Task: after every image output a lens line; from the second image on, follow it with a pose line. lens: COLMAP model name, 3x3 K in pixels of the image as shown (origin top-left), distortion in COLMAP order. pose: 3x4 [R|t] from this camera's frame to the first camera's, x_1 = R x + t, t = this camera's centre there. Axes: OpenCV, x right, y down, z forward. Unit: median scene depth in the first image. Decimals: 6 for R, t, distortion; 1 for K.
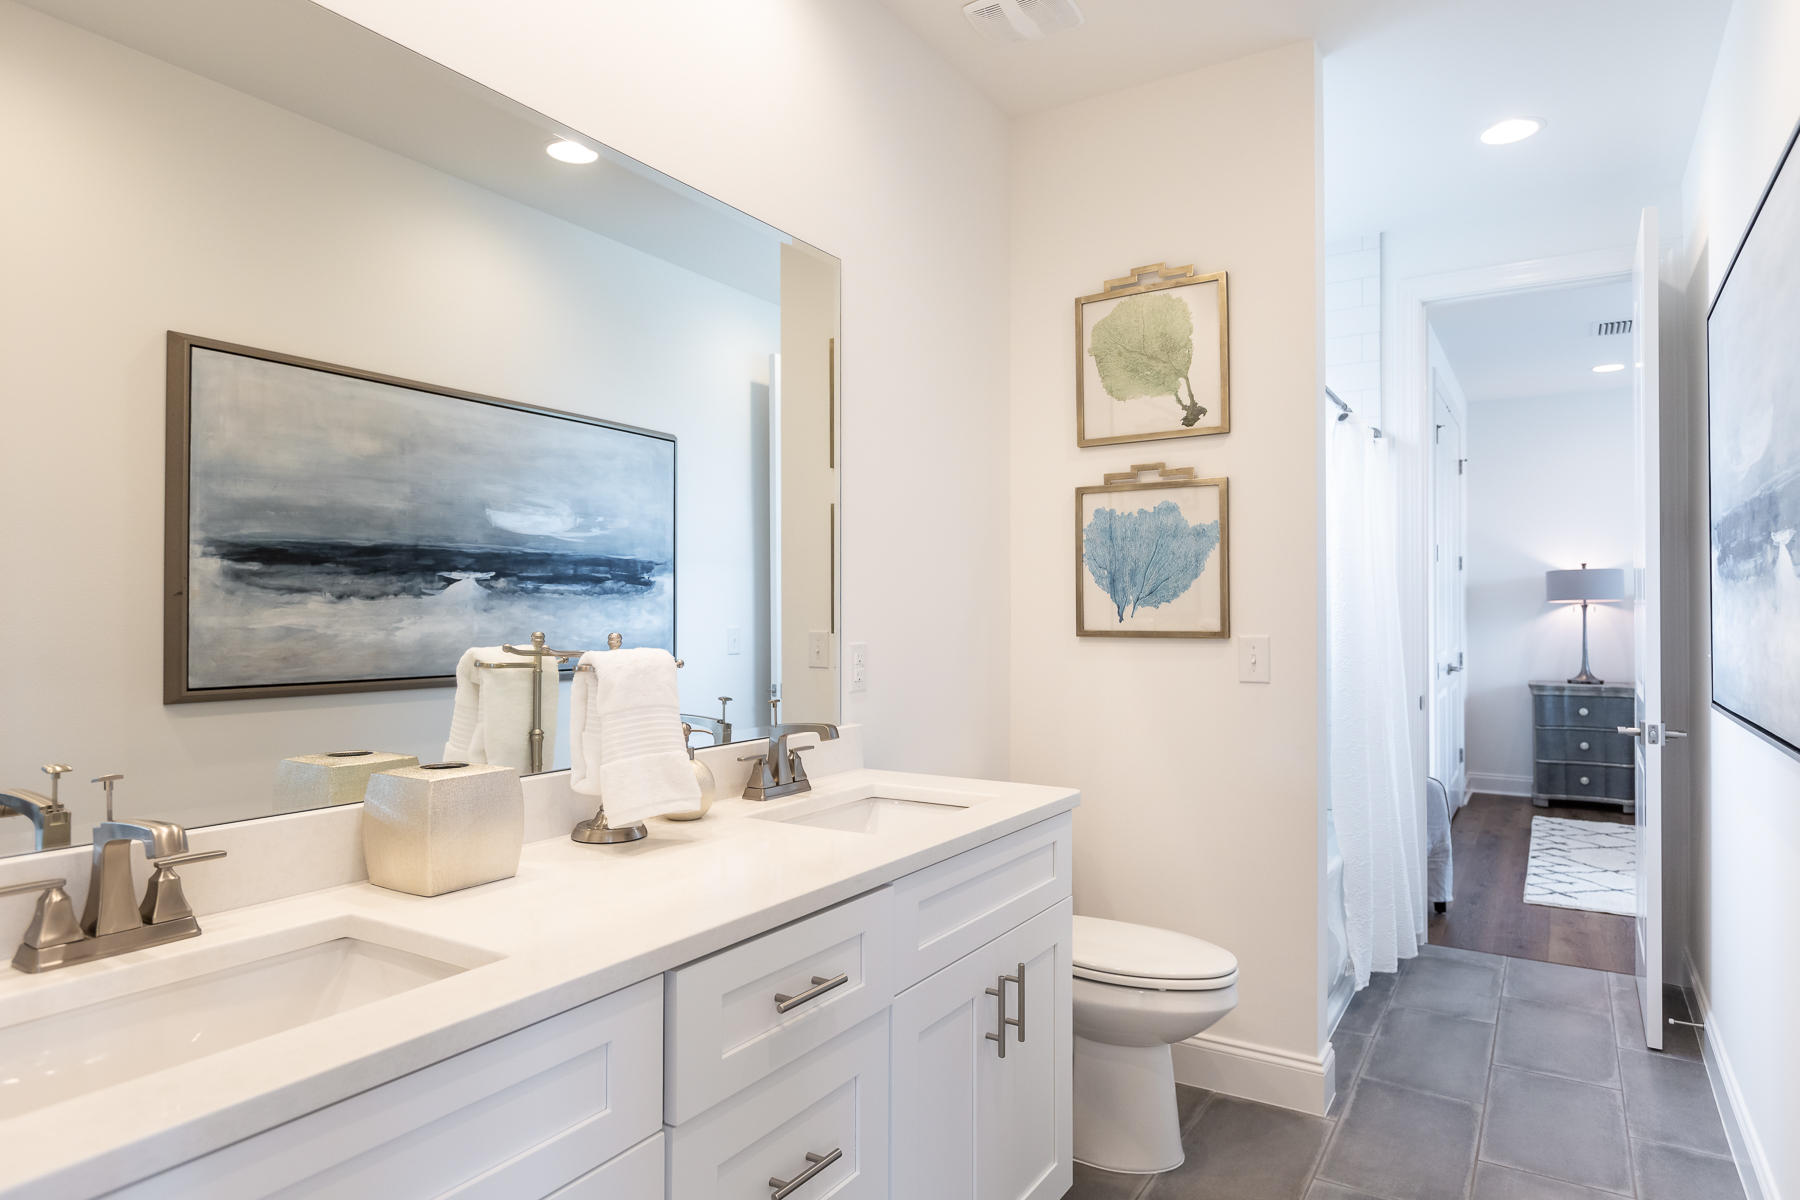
lens RADIAL K [[1054.4, 0, 900.0], [0, 1054.4, 600.0], [0, 0, 1]] dist [-0.001314, -0.001284]
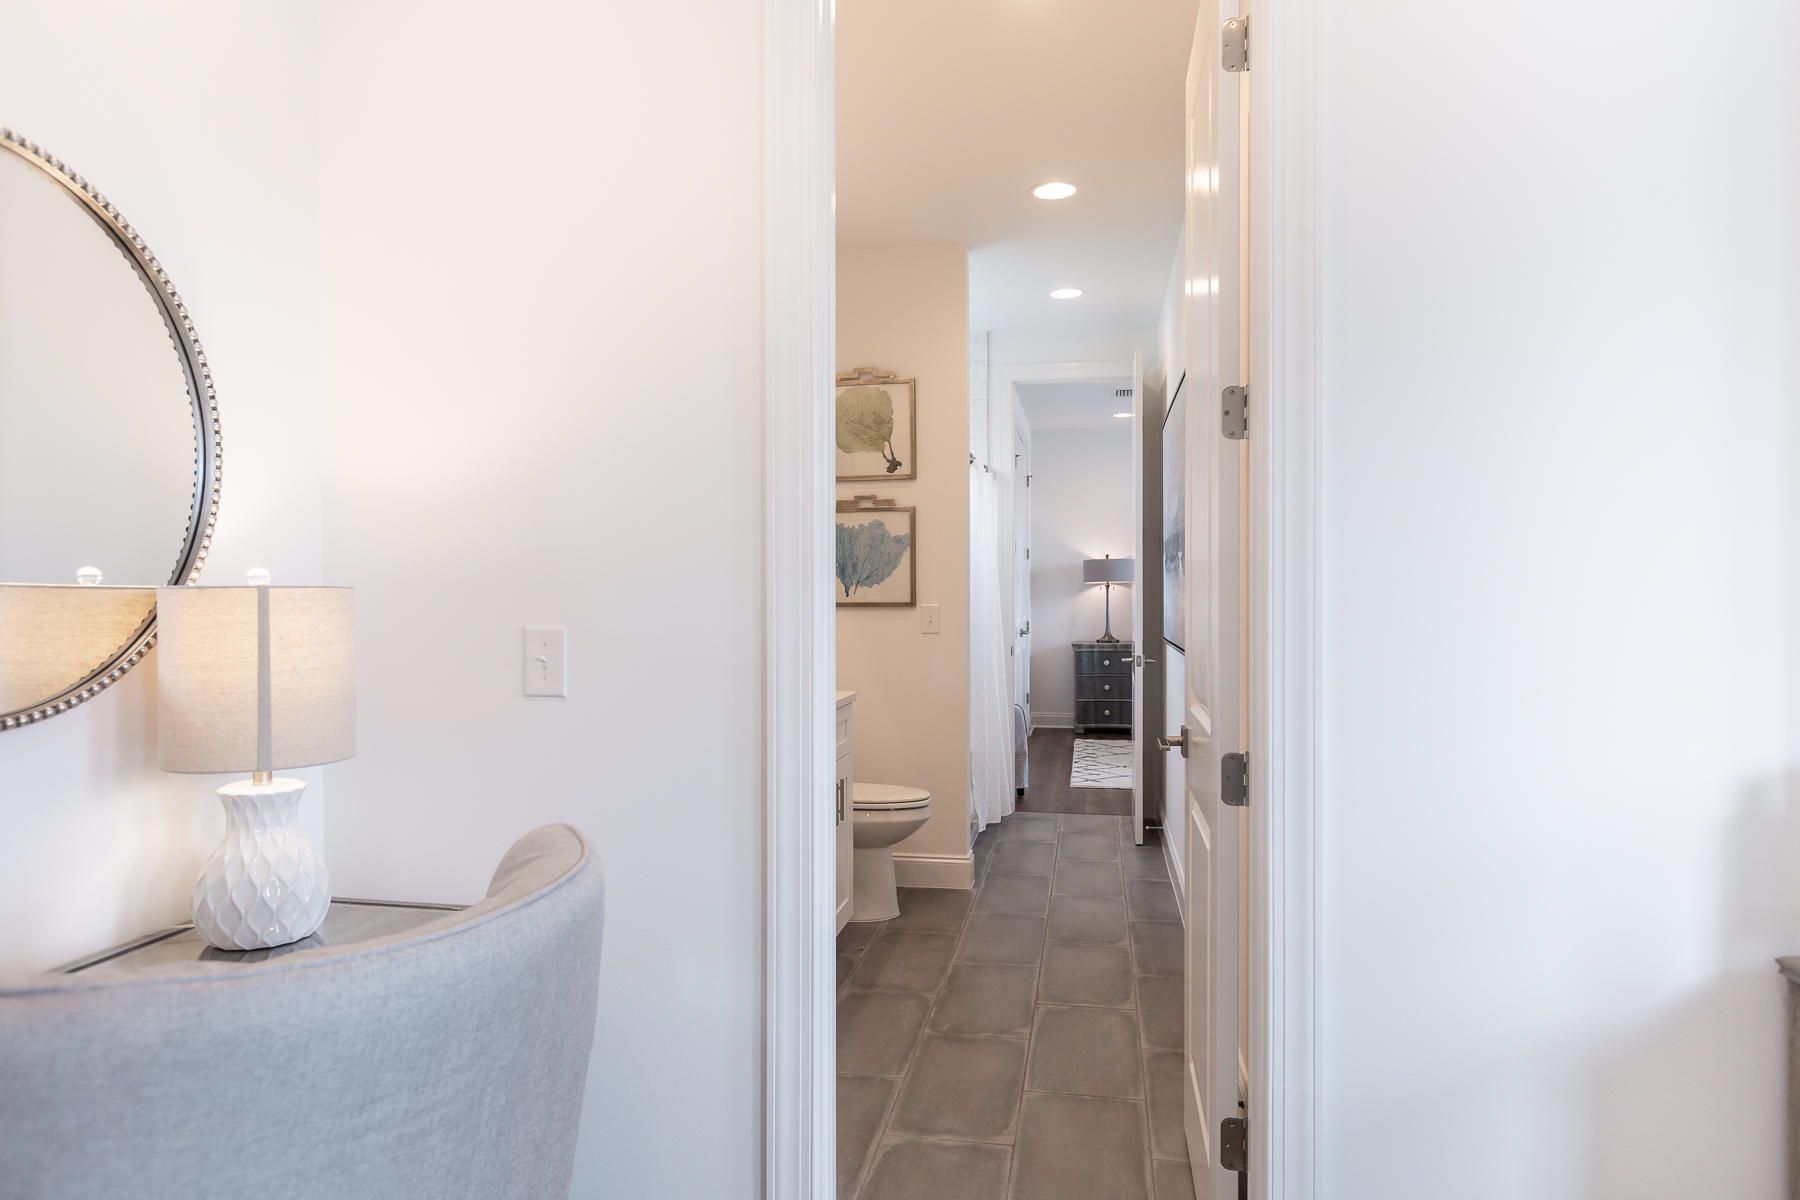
lens RADIAL K [[1143.4, 0, 900.0], [0, 1143.4, 600.0], [0, 0, 1]] dist [0.001110, 0.000065]
pose [[0.923687, -0.005993, 0.383102, -0.338058], [-0.000720, 0.999849, 0.017378, -0.003391], [-0.383148, -0.016328, 0.923543, -0.539736]]
